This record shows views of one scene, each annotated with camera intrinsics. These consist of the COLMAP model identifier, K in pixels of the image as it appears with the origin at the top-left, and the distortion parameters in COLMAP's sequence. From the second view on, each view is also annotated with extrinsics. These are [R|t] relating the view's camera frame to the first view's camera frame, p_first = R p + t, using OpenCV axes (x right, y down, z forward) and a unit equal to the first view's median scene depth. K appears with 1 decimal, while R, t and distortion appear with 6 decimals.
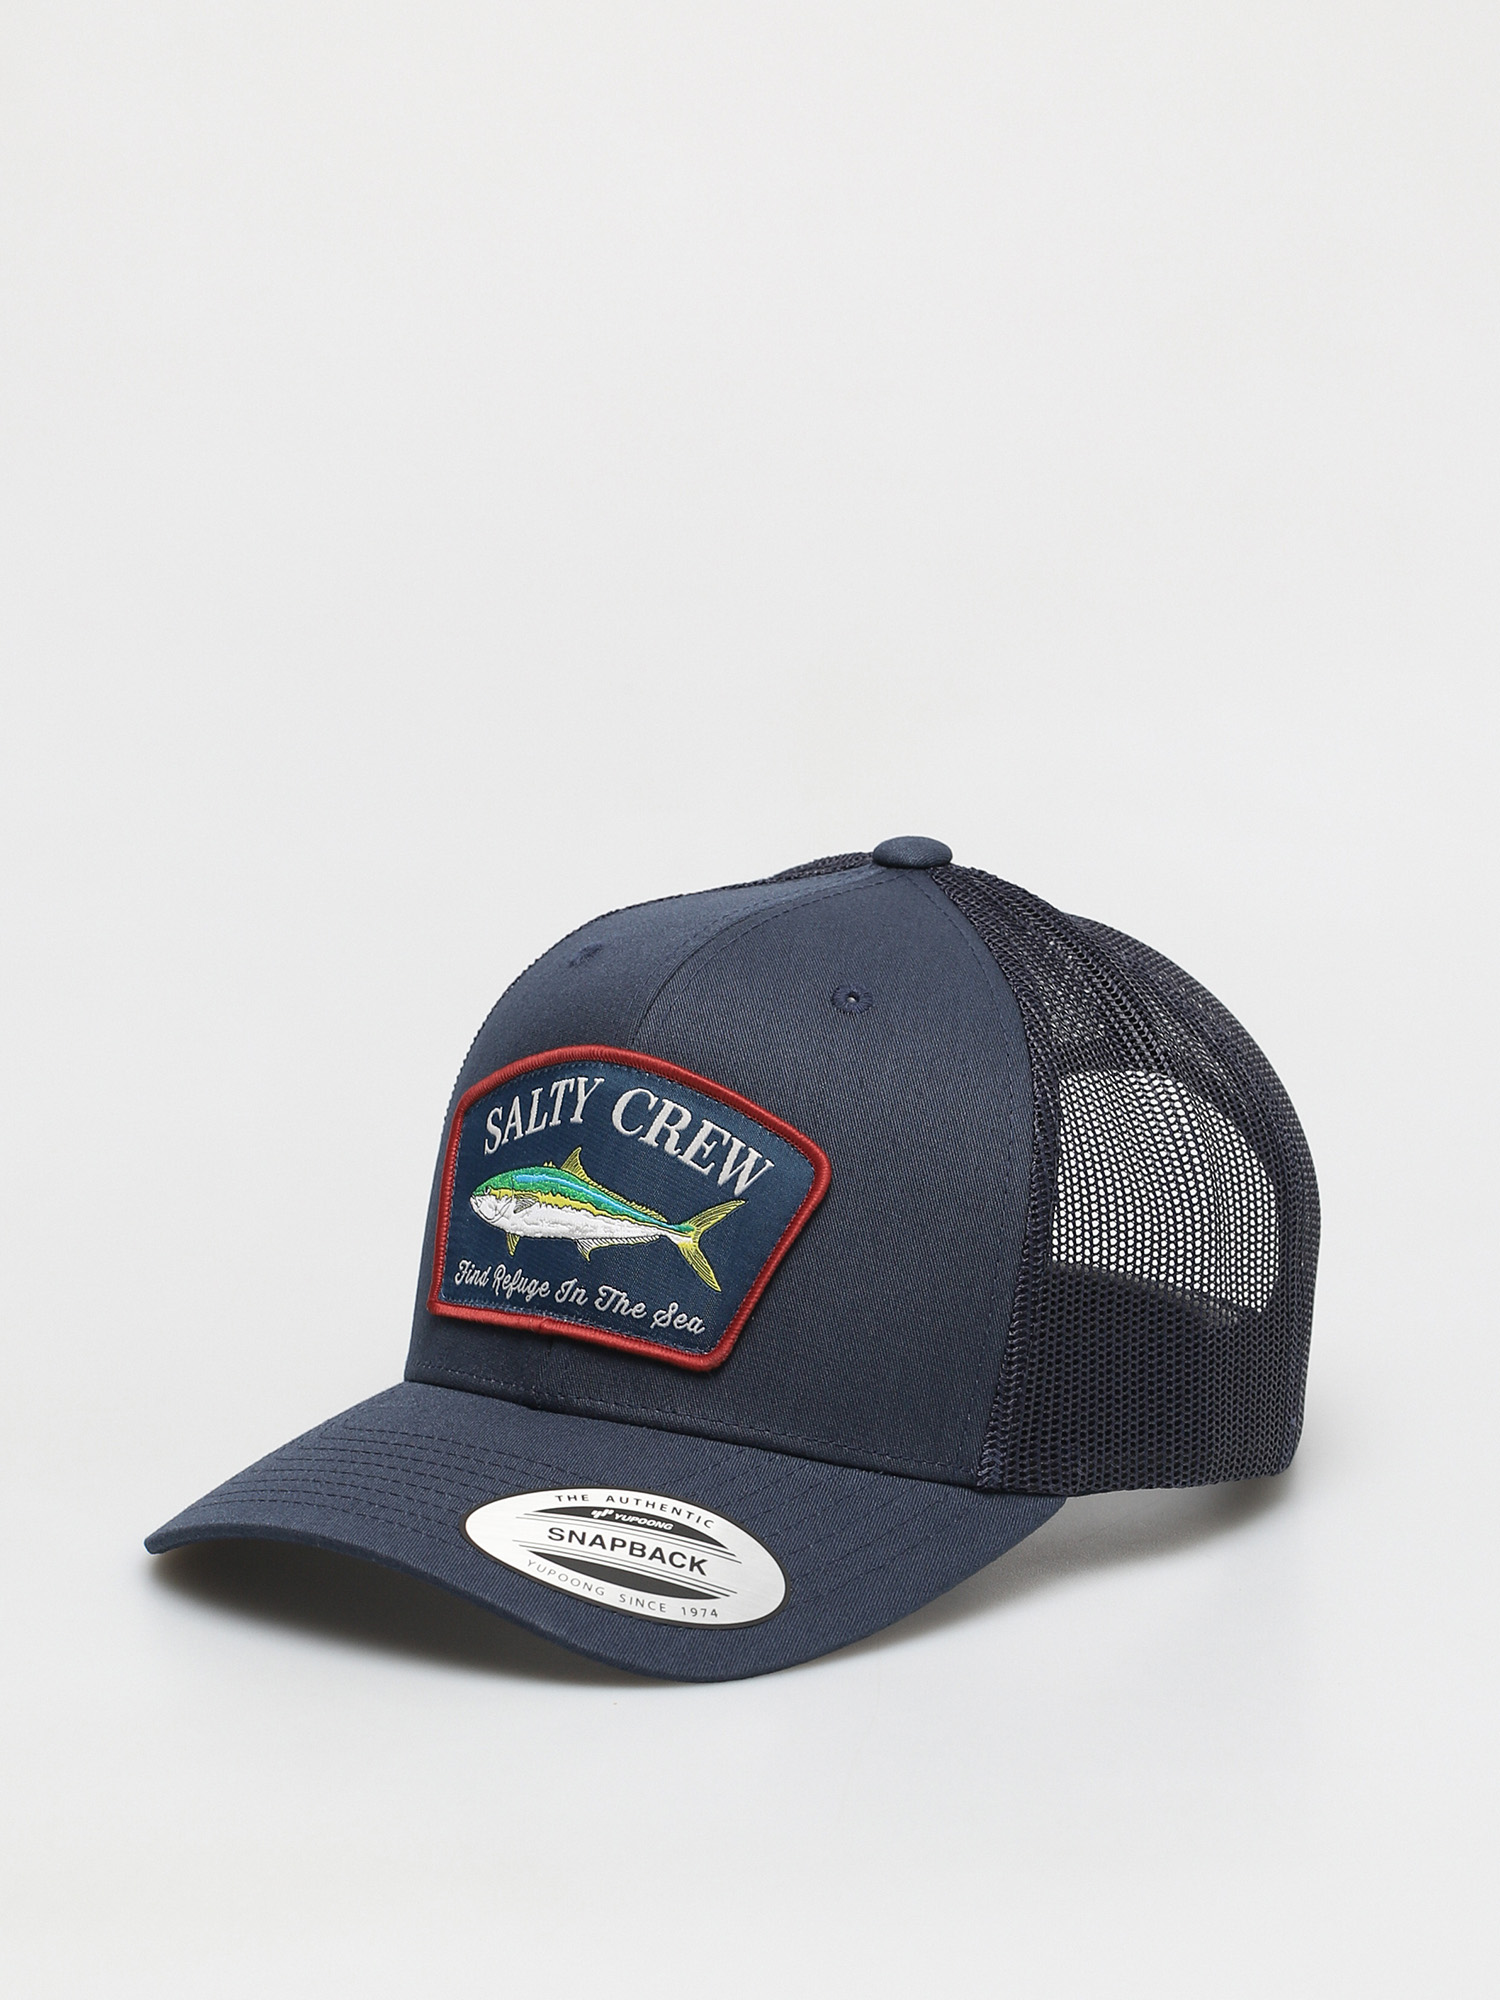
lens RADIAL K [[12046.7, 0, 750.0], [0, 12046.7, 1000.0], [0, 0, 1]] dist [-0.259411, -4.560403]
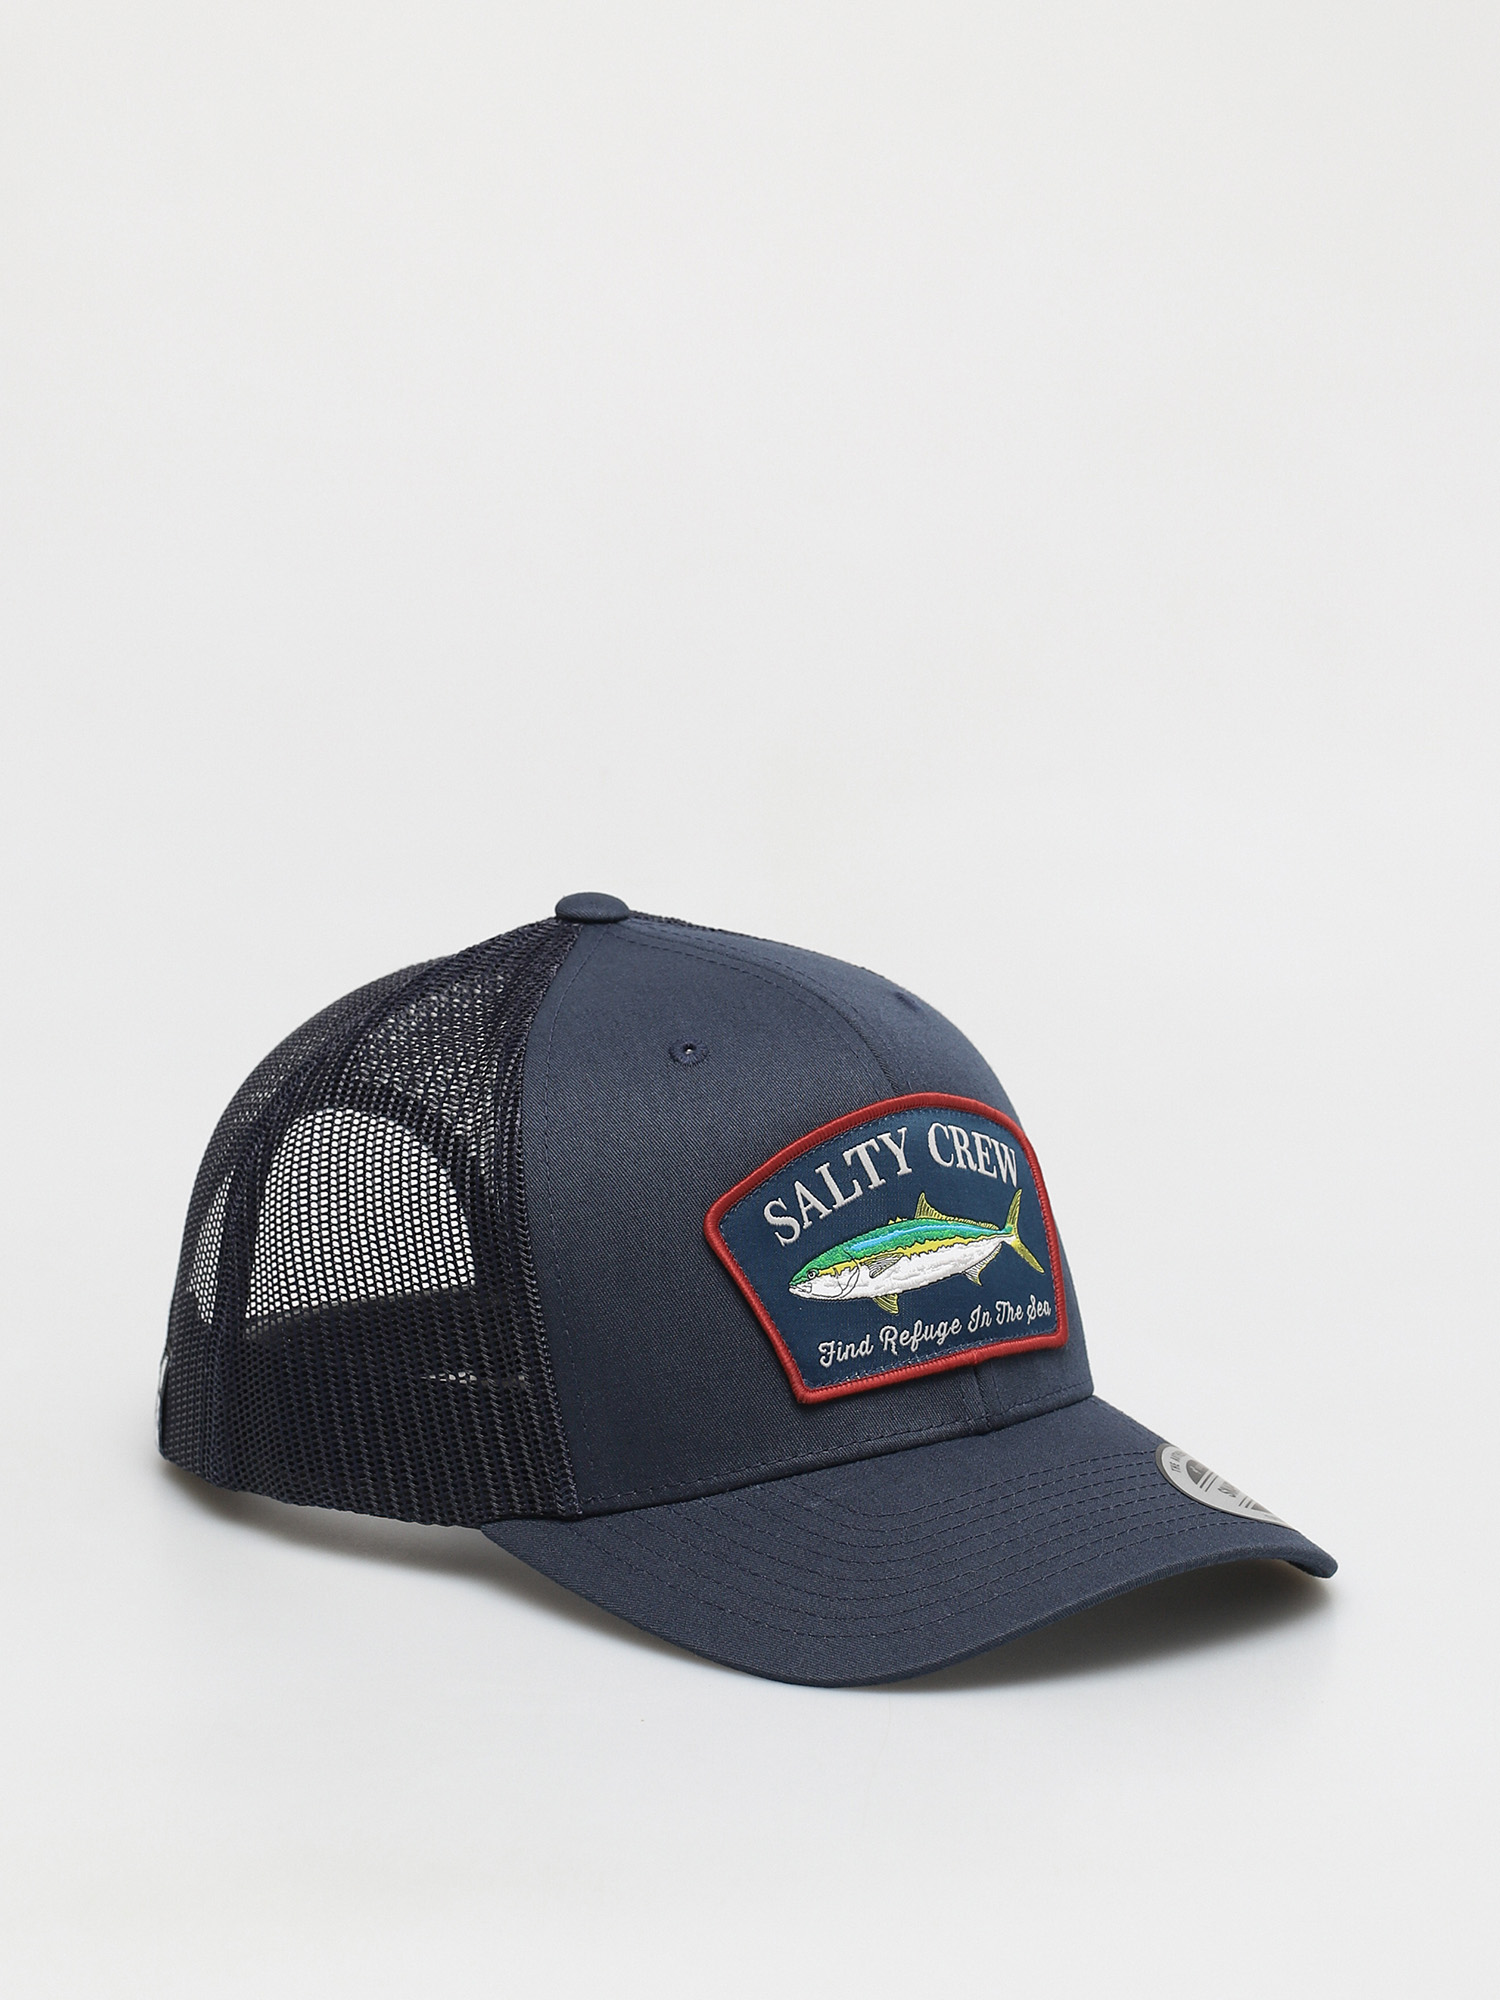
lens RADIAL K [[12046.7, 0, 750.0], [0, 12046.7, 1000.0], [0, 0, 1]] dist [-0.259411, -4.560403]
pose [[0.128278, -0.232648, 0.964064, -1.042298], [0.201662, 0.957905, 0.204329, -0.225540], [-0.971019, 0.168204, 0.169795, 0.834645]]
